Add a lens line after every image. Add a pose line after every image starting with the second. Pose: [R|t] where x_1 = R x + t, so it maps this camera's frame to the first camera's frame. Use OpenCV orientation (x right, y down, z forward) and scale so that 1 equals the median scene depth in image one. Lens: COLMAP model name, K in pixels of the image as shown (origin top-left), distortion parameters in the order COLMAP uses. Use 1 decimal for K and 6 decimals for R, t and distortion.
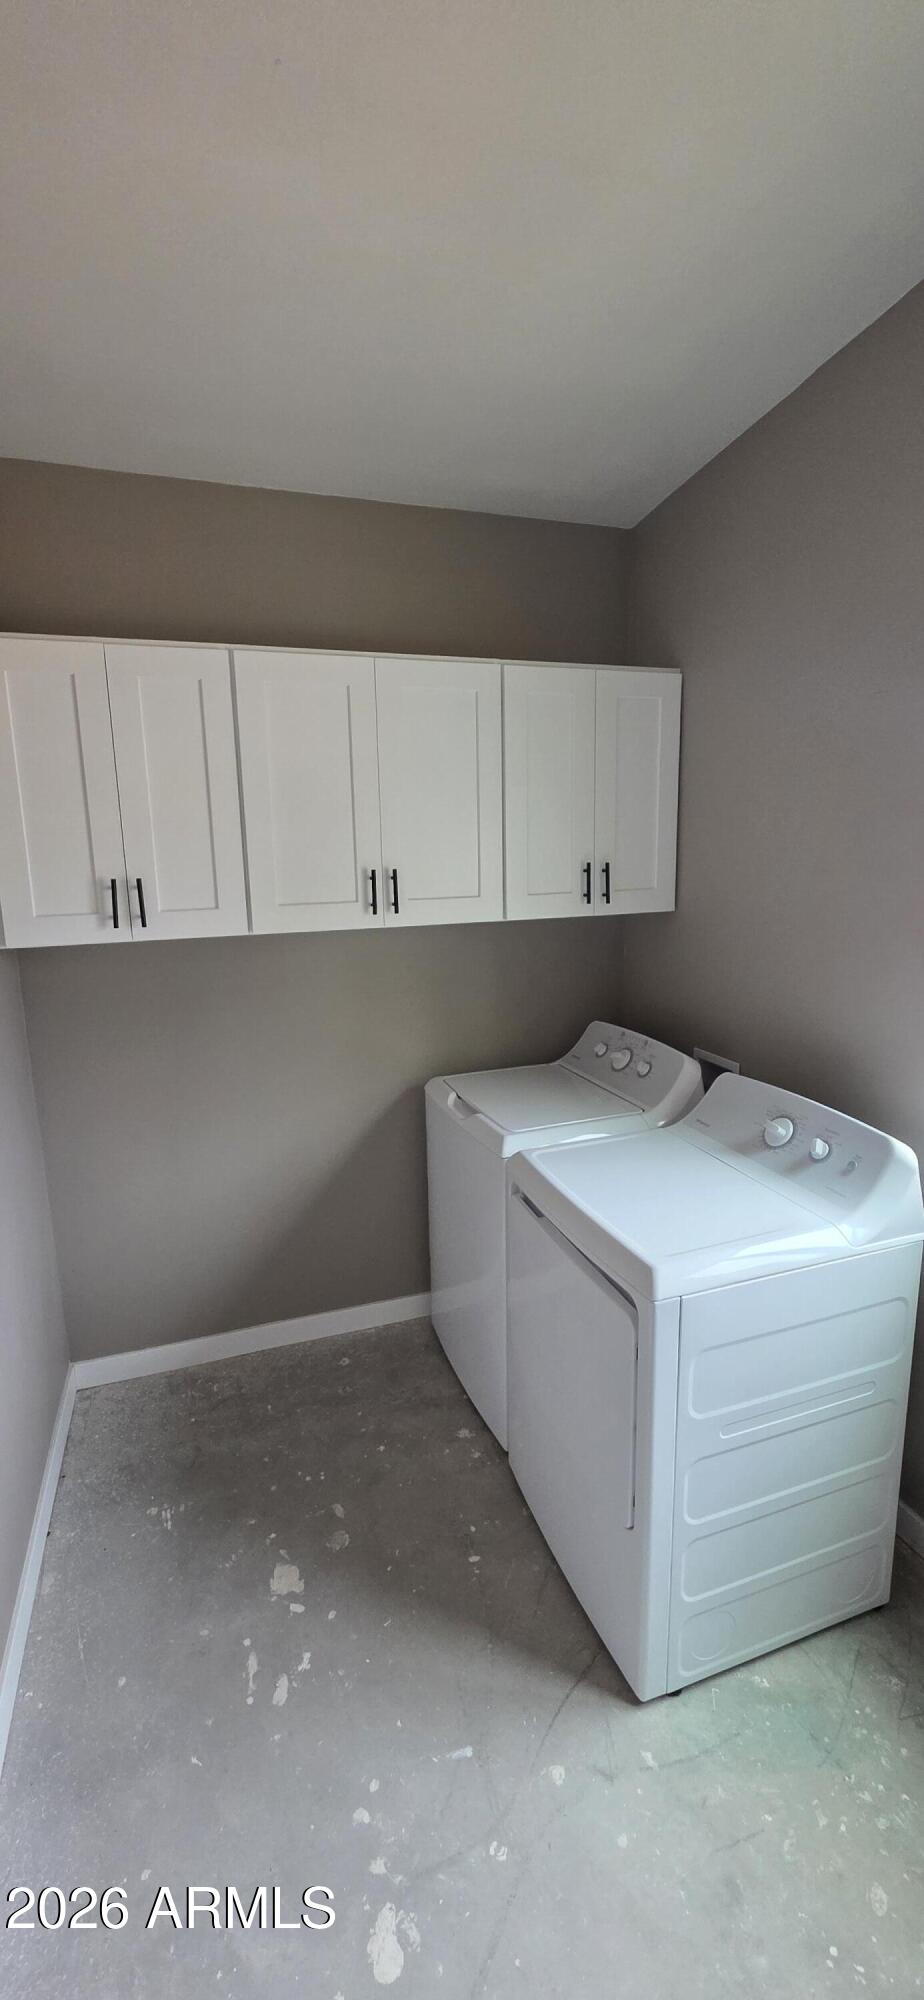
lens RADIAL K [[795.0, 0, 444.8], [0, 795.0, 991.5], [0, 0, 1]] dist [-0.002494, -0.000210]
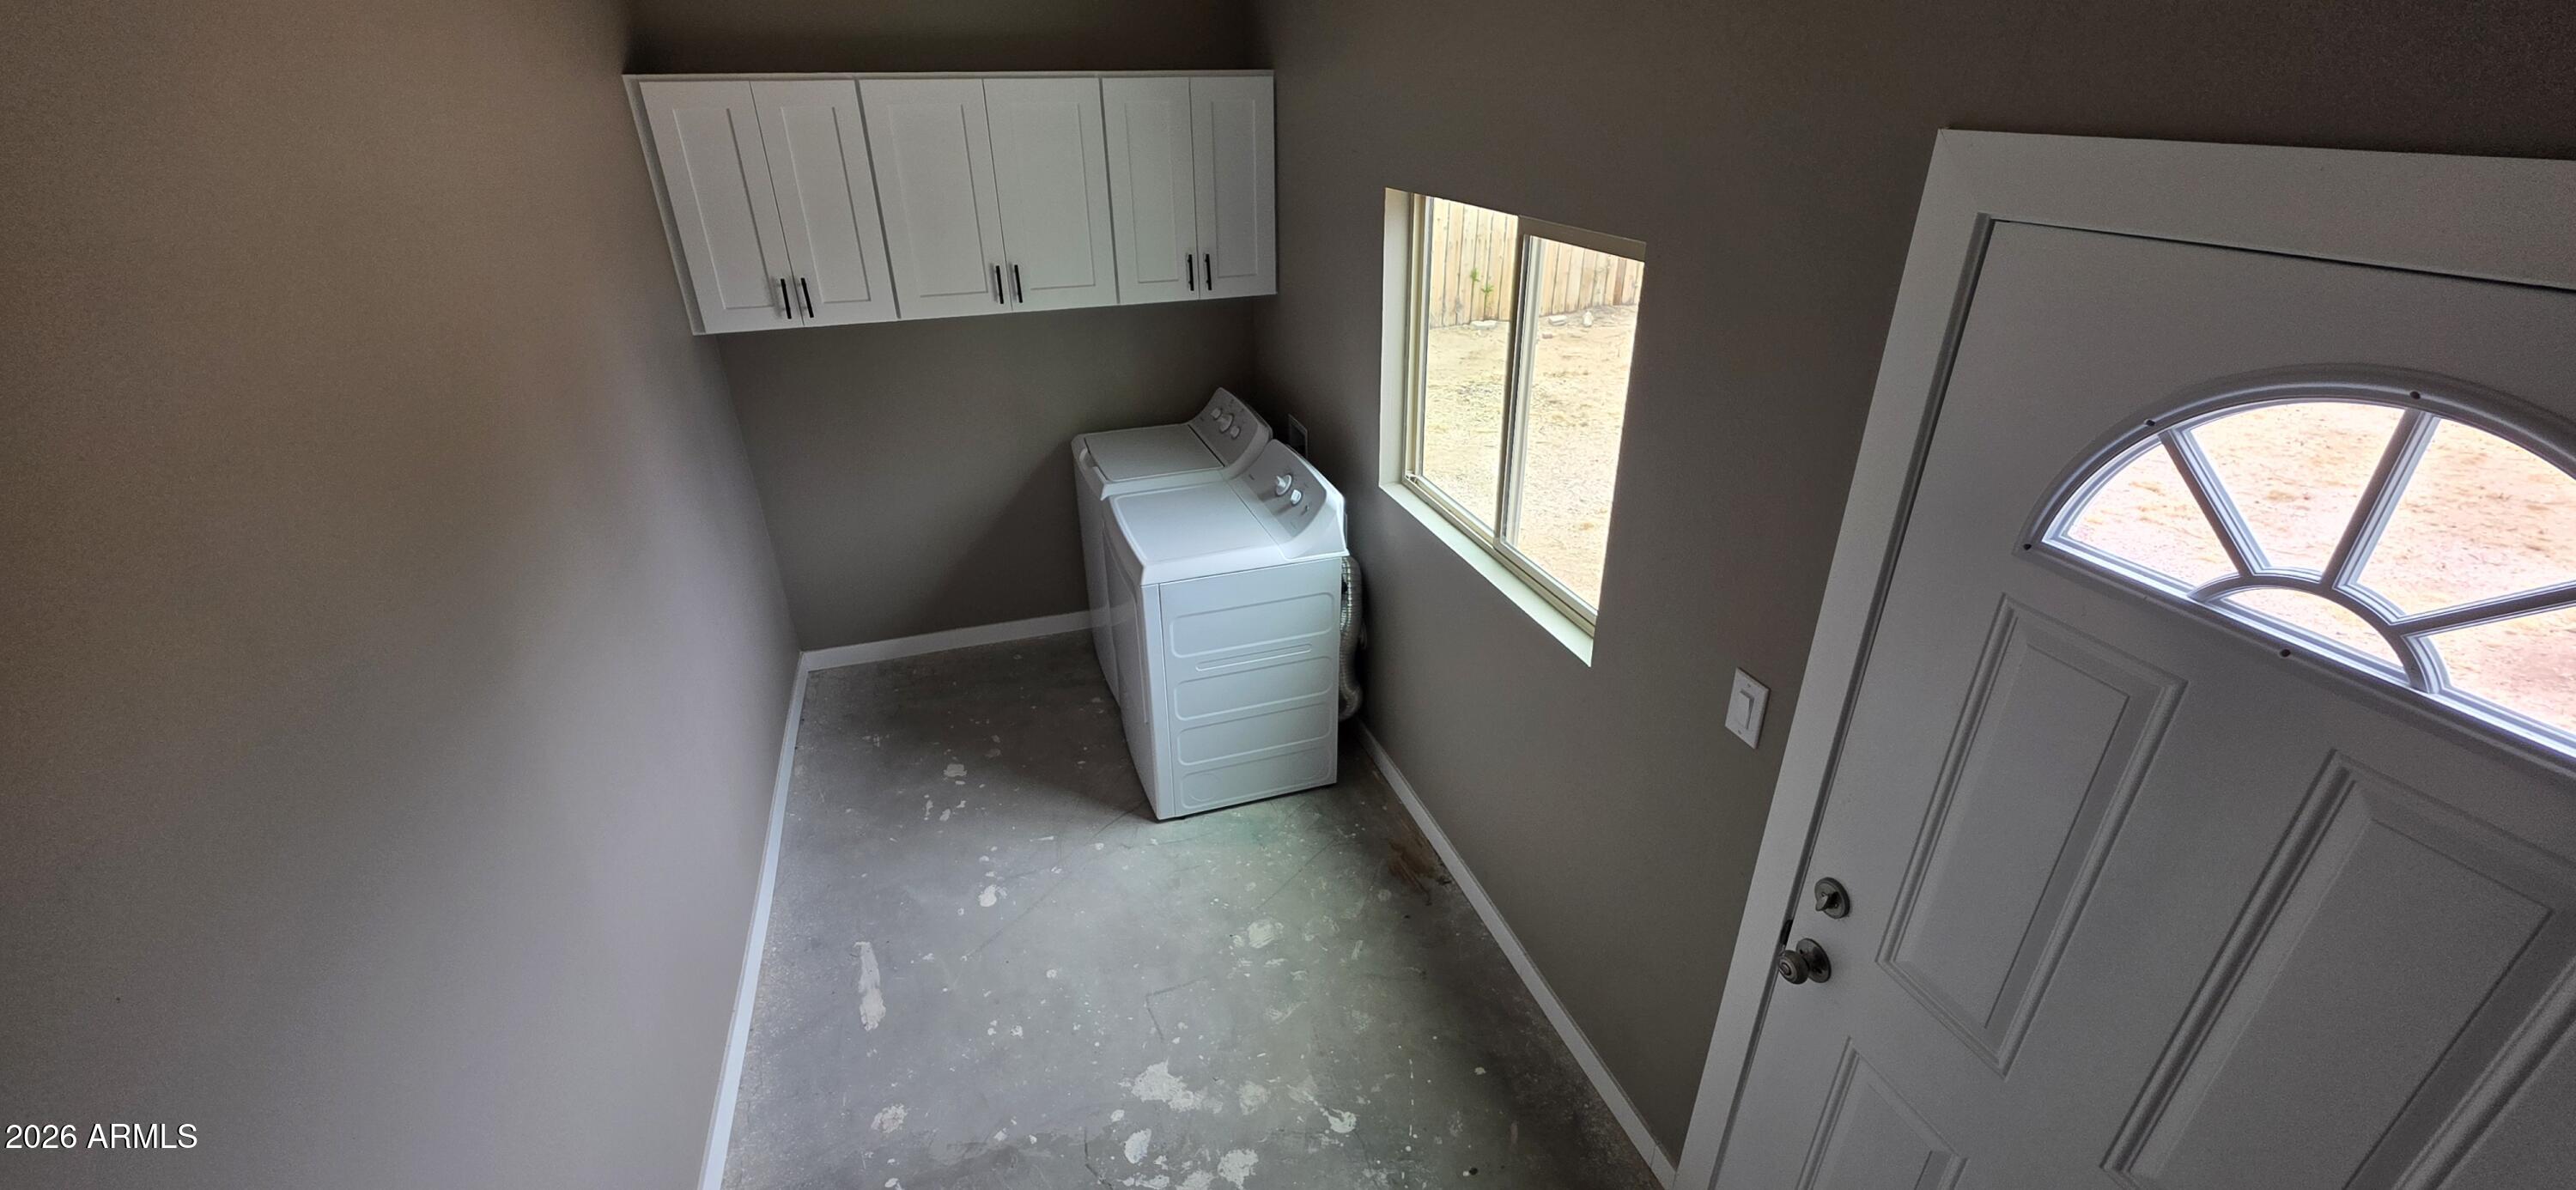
lens RADIAL K [[1023.9, 0, 1285.3], [0, 1023.9, 617.2], [0, 0, 1]] dist [-0.002494, -0.000210]
pose [[0.999788, 0.016662, 0.012106, 0.347335], [-0.019560, 0.952201, 0.304846, -0.128774], [-0.006448, -0.305018, 0.952325, -0.673391]]
